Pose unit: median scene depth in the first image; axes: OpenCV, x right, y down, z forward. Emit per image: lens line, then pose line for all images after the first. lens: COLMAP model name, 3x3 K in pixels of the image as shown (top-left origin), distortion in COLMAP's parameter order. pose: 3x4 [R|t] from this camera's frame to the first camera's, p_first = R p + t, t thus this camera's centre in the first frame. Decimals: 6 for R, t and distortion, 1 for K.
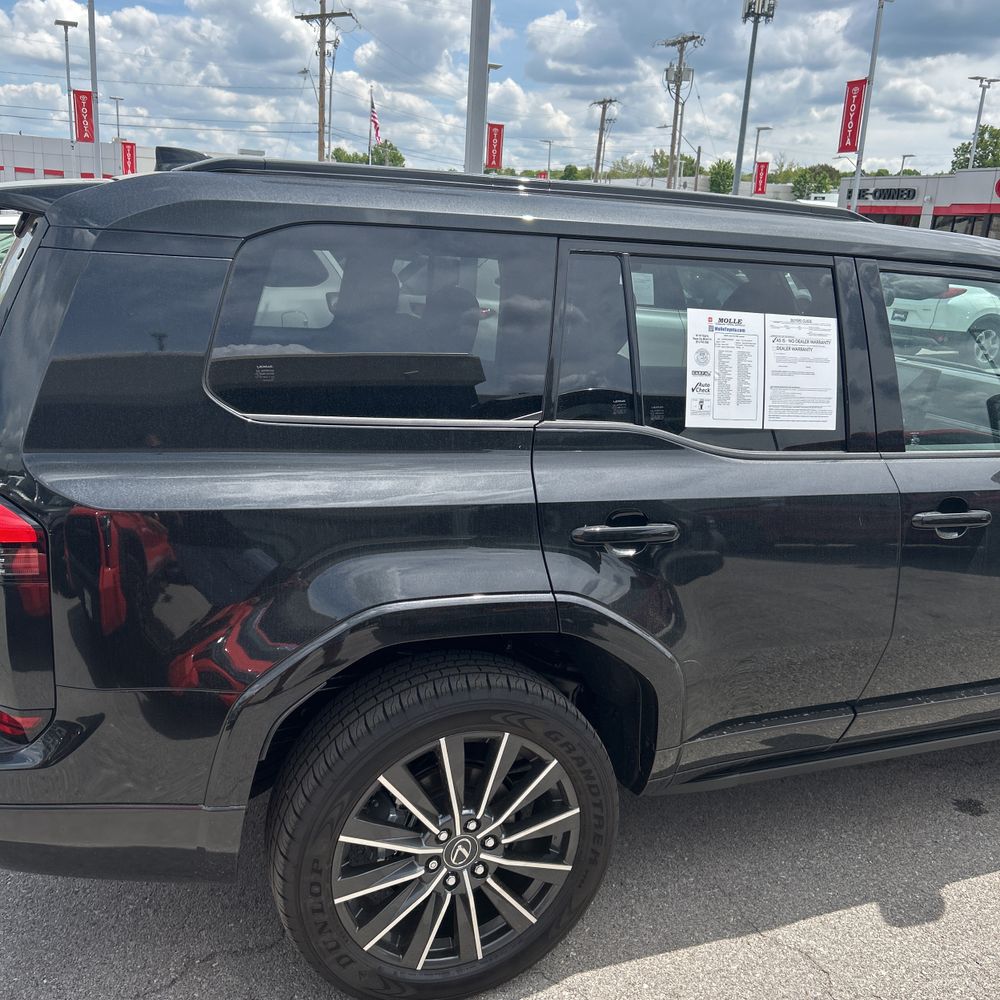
lens RADIAL K [[1010.7, 0, 490.9], [0, 1010.7, 474.2], [0, 0, 1]] dist [0.018255, 0.001611]
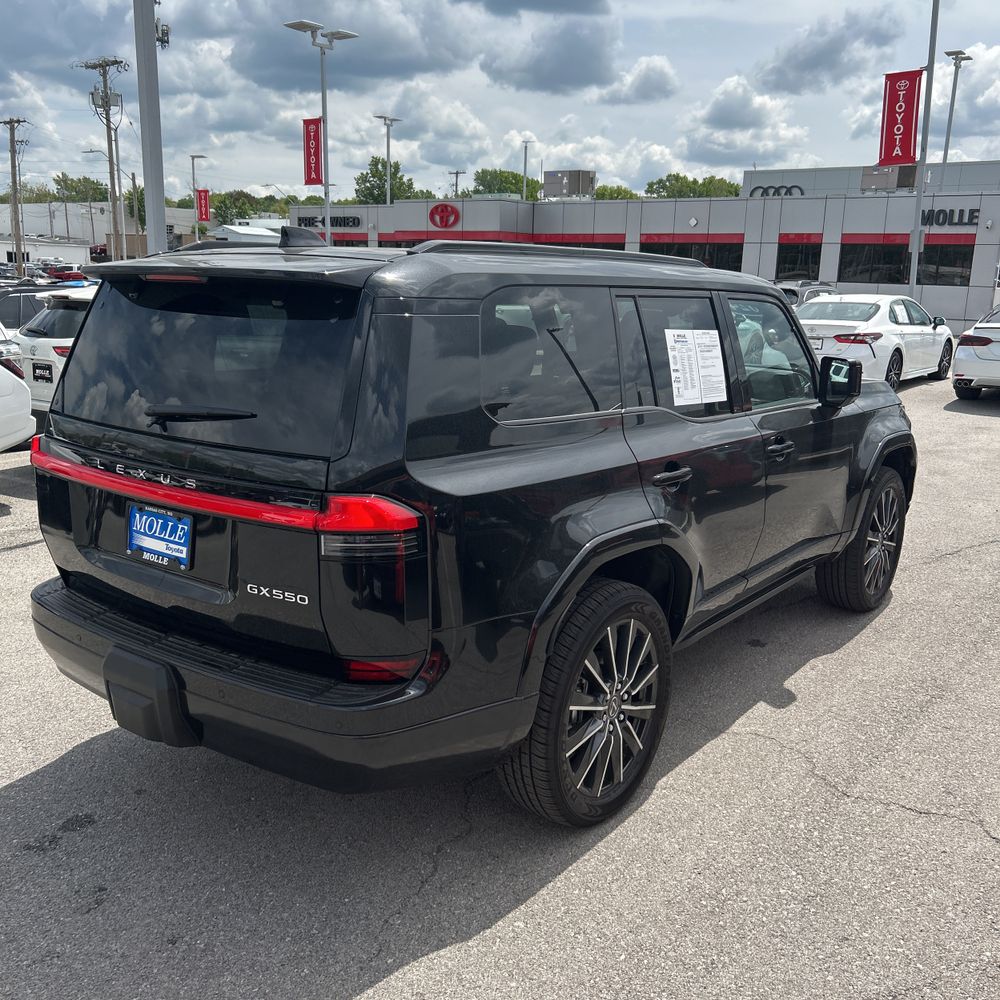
lens RADIAL K [[1006.0, 0, 499.8], [0, 1006.0, 483.0], [0, 0, 1]] dist [0.015605, -0.000734]
pose [[0.857386, -0.137571, 0.495947, -0.757504], [0.144769, 0.989172, 0.024112, -0.005728], [-0.493894, 0.051124, 0.868018, -0.178299]]
